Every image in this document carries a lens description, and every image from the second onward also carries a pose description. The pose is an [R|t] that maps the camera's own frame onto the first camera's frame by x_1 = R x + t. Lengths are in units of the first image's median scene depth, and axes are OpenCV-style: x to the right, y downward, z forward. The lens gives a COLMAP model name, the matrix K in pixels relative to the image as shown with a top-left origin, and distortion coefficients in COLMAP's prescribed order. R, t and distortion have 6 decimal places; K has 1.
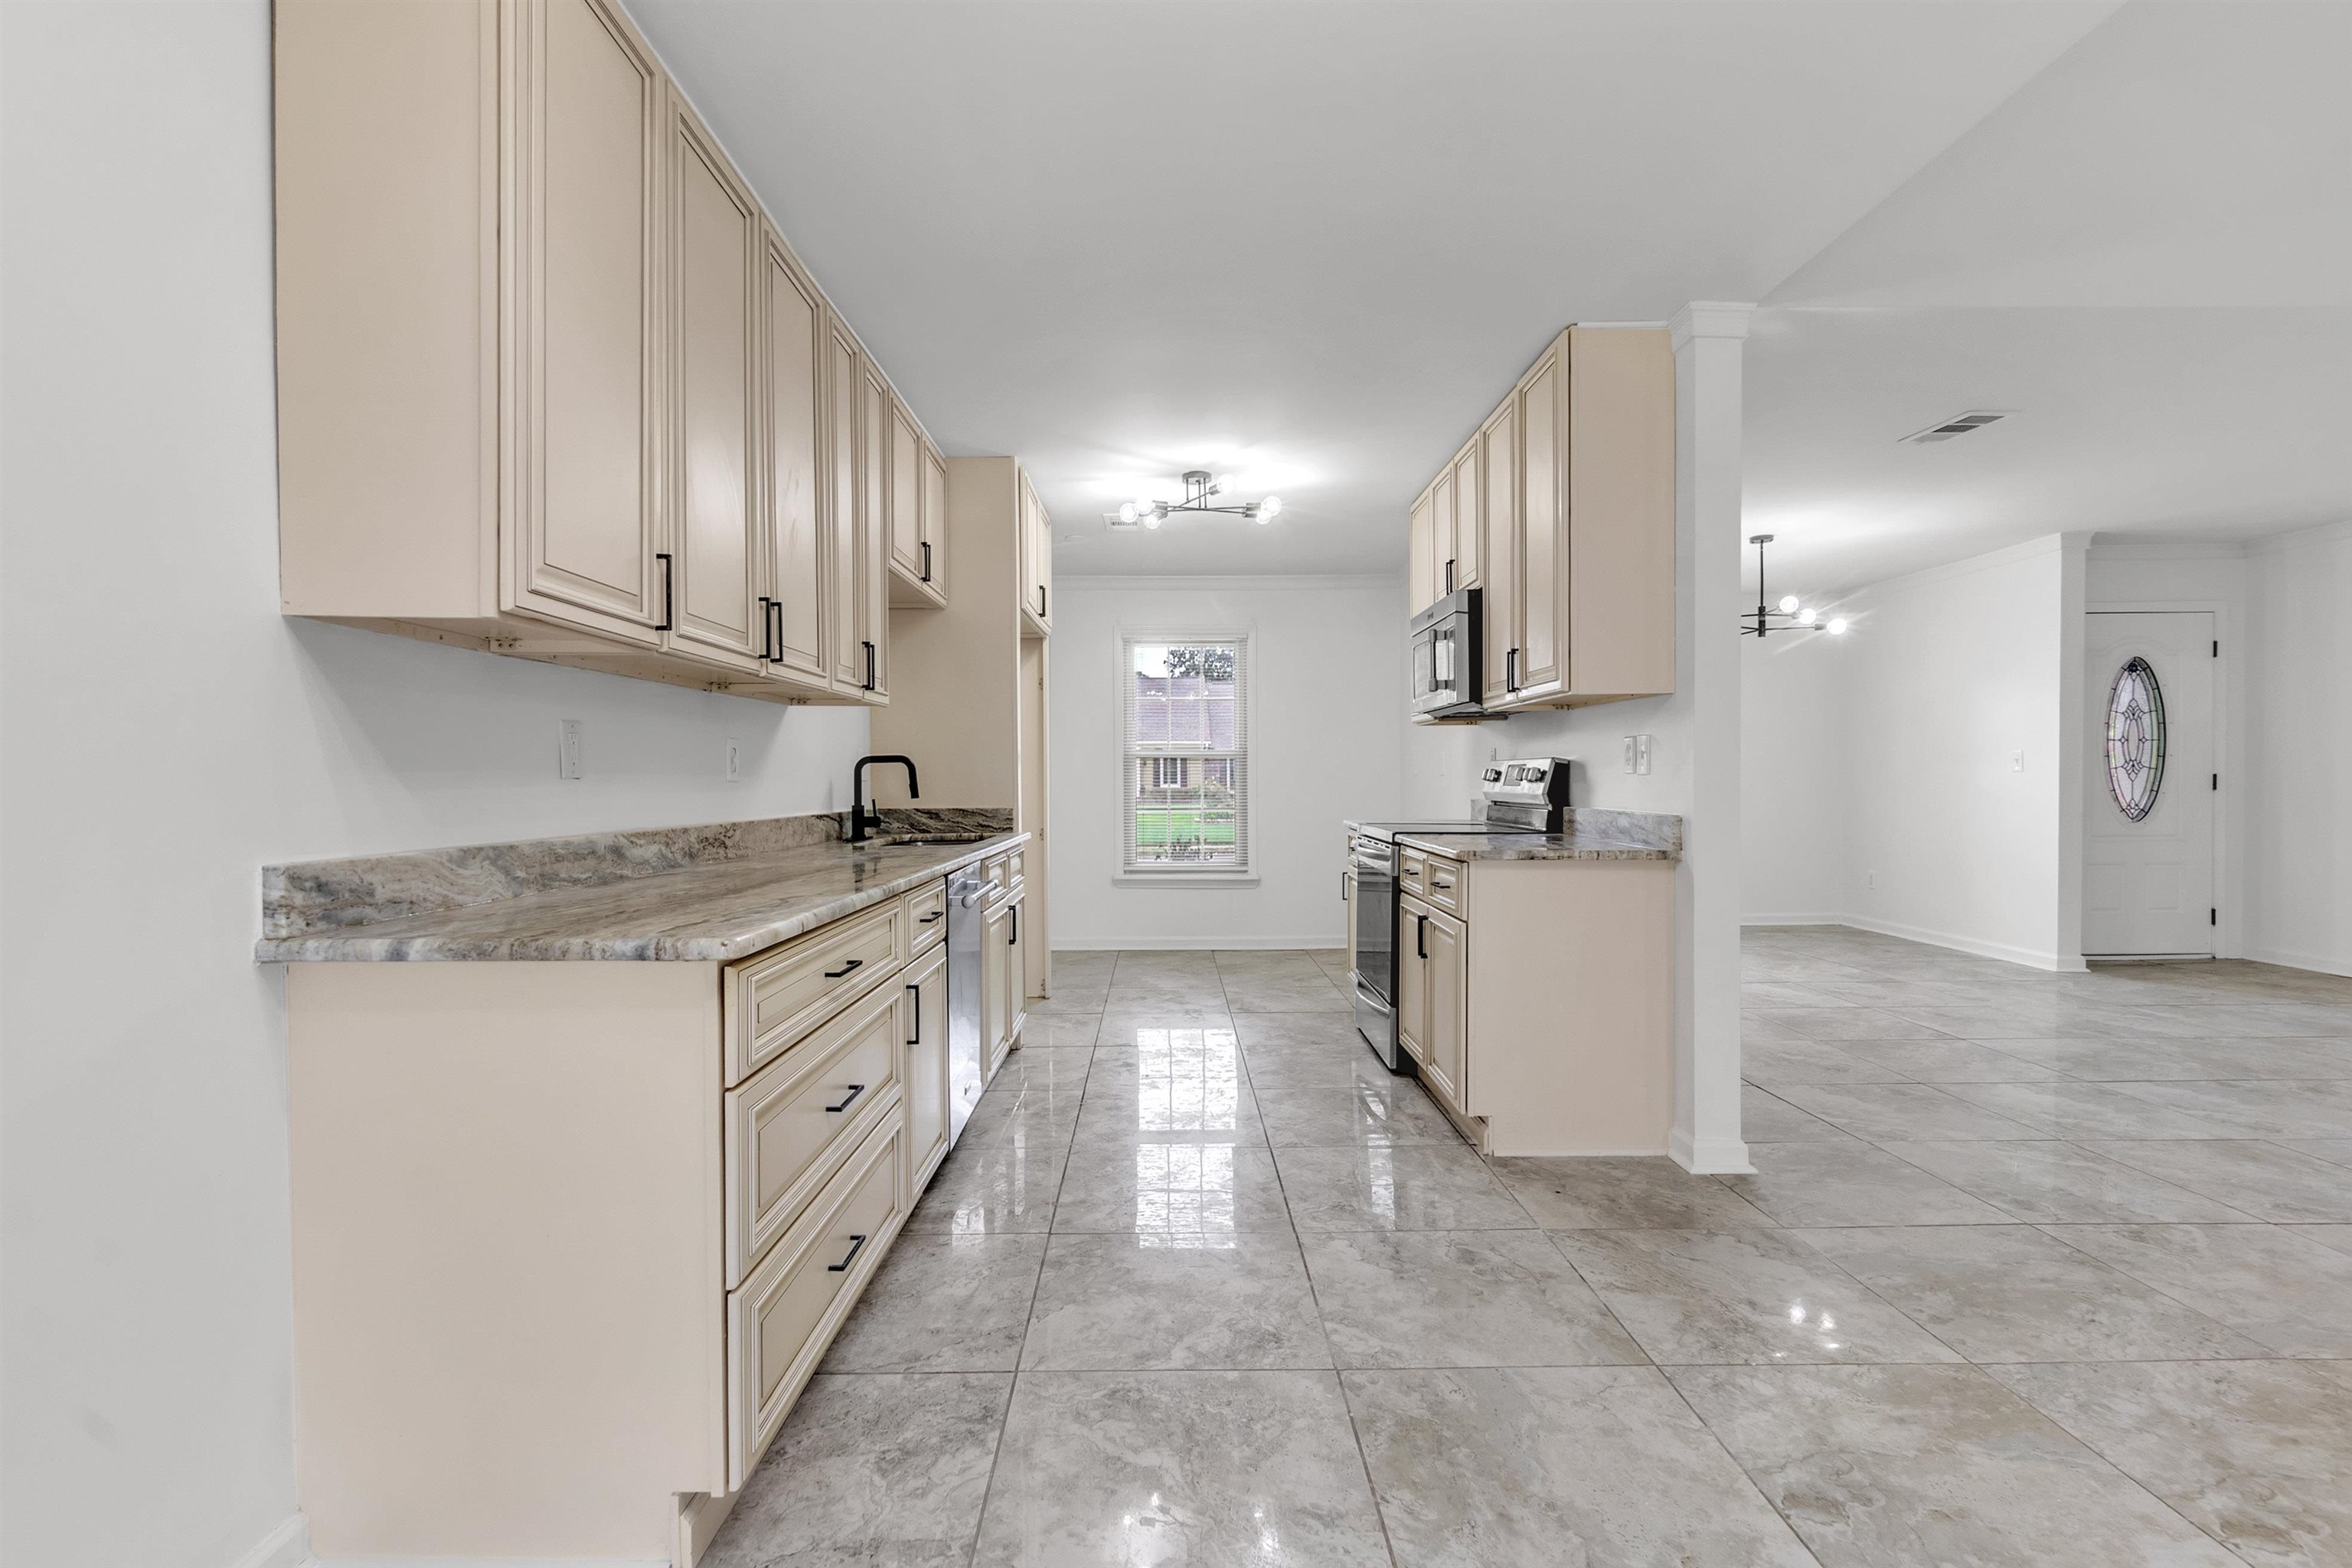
lens RADIAL K [[1054.6, 0, 1170.5], [0, 1054.6, 789.3], [0, 0, 1]] dist [-0.000451, -0.000381]
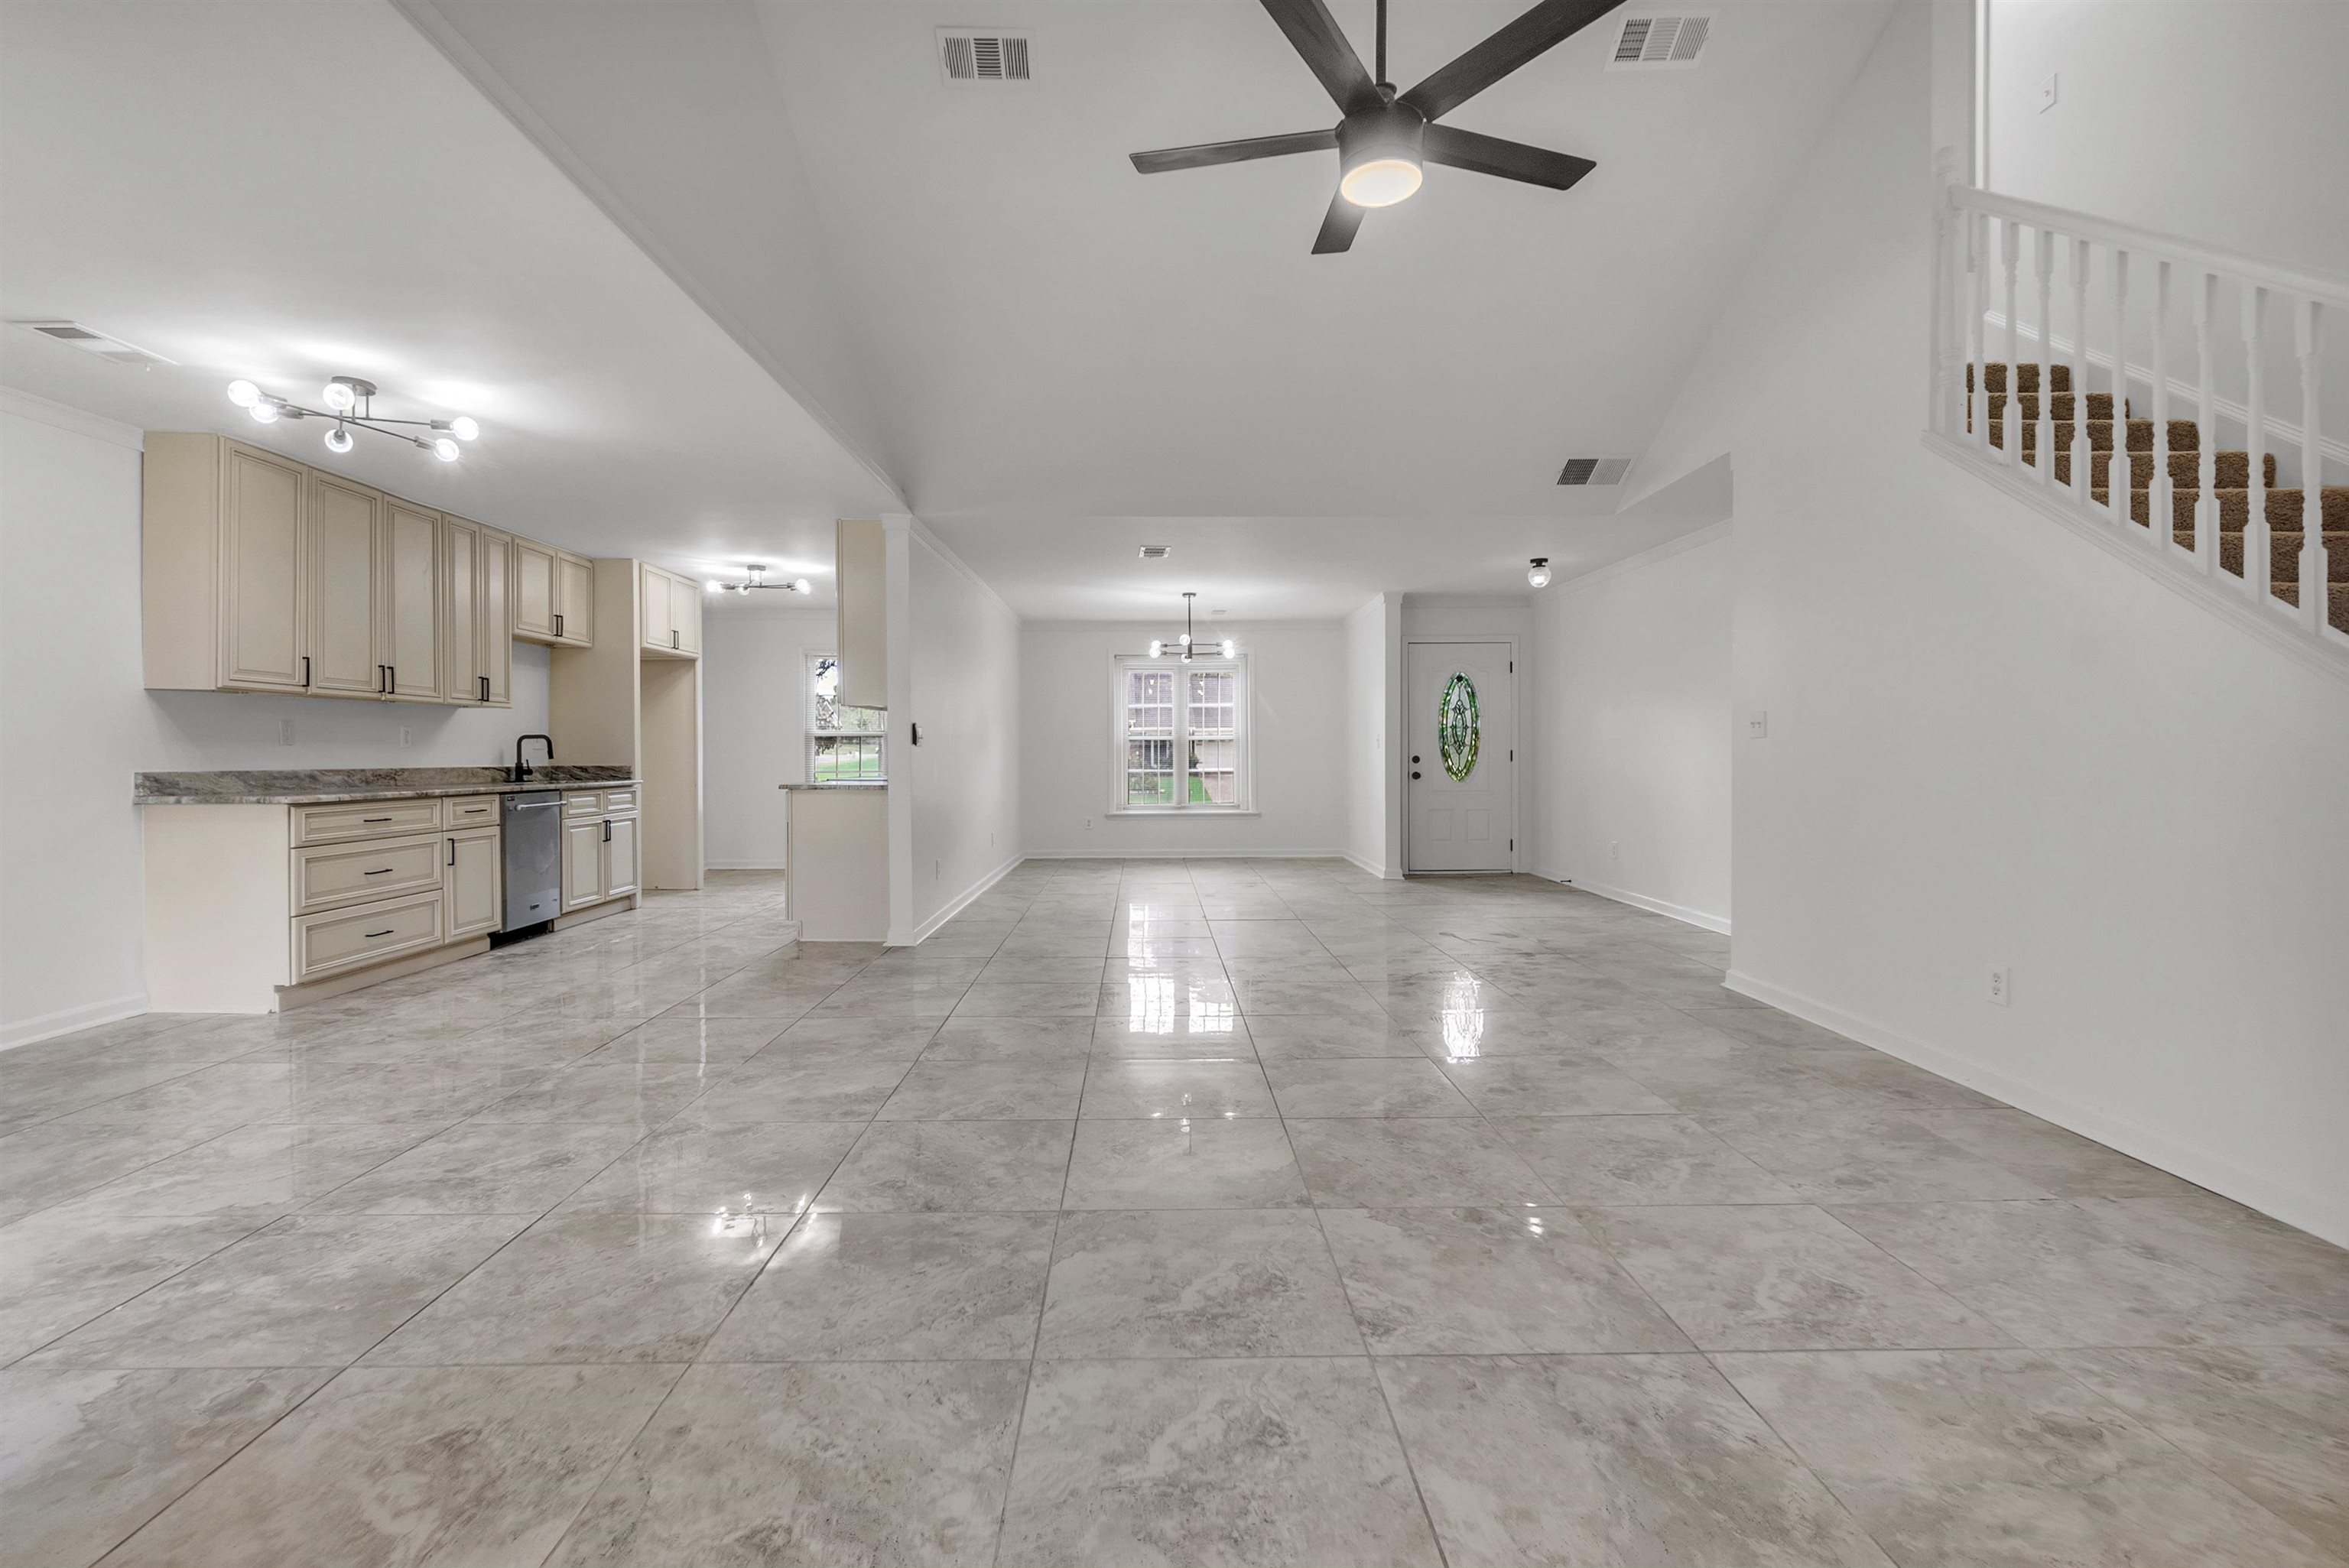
lens RADIAL K [[1053.2, 0, 1179.8], [0, 1053.2, 760.1], [0, 0, 1]] dist [-0.000451, -0.000381]
pose [[0.999971, 0.004878, 0.005774, 0.947414], [-0.004844, 0.999971, -0.005923, 0.018511], [-0.005803, 0.005895, 0.999966, -0.910338]]
